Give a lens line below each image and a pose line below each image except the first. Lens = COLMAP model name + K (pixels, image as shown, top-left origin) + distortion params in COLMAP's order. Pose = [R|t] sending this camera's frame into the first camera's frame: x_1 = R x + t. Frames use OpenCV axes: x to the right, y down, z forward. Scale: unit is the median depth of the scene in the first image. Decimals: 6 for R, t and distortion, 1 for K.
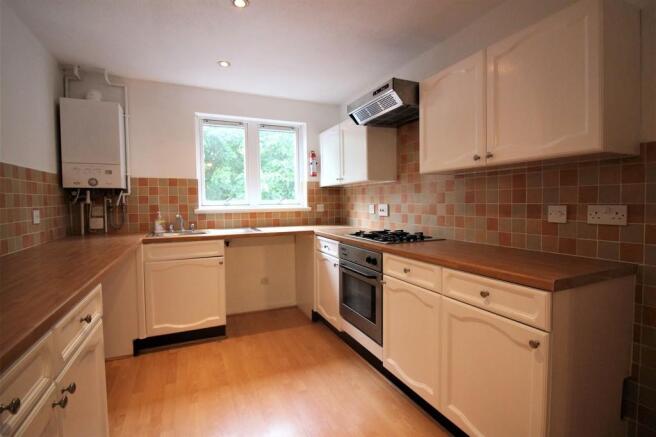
lens RADIAL K [[314.1, 0, 346.1], [0, 314.1, 215.9], [0, 0, 1]] dist [0.001171, -0.014082]
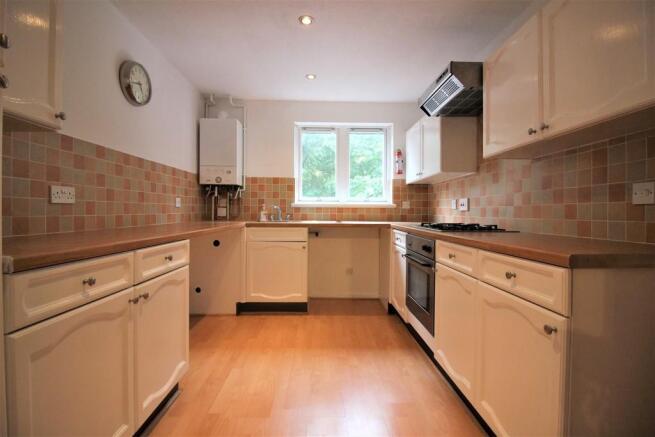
lens RADIAL K [[313.6, 0, 345.5], [0, 313.6, 215.9], [0, 0, 1]] dist [0.001171, -0.014082]
pose [[0.921121, 0.014337, -0.389011, 0.196200], [-0.027760, 0.999197, -0.028906, 0.065379], [0.388284, 0.037425, 0.920779, -0.008099]]
